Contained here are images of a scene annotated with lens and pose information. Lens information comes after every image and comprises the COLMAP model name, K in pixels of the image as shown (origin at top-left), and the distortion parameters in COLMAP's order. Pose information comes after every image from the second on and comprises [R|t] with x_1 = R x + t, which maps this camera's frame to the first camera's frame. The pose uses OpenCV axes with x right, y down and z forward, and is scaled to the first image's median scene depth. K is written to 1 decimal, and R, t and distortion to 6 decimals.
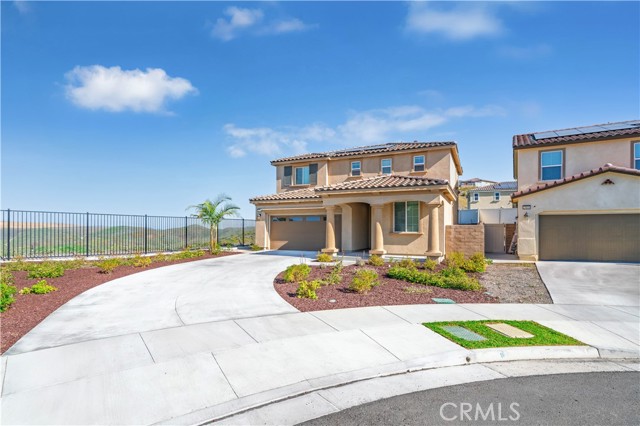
lens RADIAL K [[329.0, 0, 316.7], [0, 329.0, 225.9], [0, 0, 1]] dist [-0.003353, 0.003955]
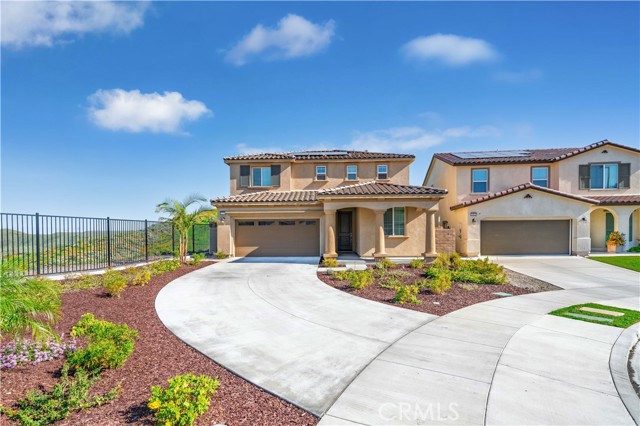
lens RADIAL K [[329.0, 0, 320.1], [0, 329.0, 234.4], [0, 0, 1]] dist [-0.003353, 0.003955]
pose [[0.917602, -0.010990, 0.397348, -0.326223], [0.004690, 0.999847, 0.016823, -0.004101], [-0.397472, -0.013573, 0.917514, 0.089733]]
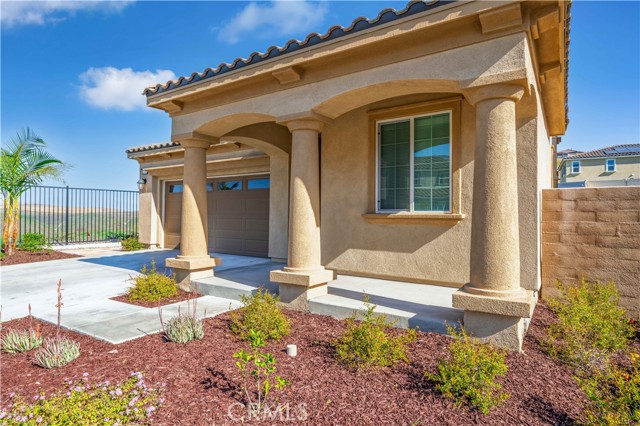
lens RADIAL K [[363.8, 0, 317.8], [0, 363.8, 214.4], [0, 0, 1]] dist [0.004678, 0.000466]
pose [[0.989755, 0.004431, -0.142708, 0.199633], [-0.003387, 0.999966, 0.007557, 0.016613], [0.142737, -0.006996, 0.989736, 0.541845]]
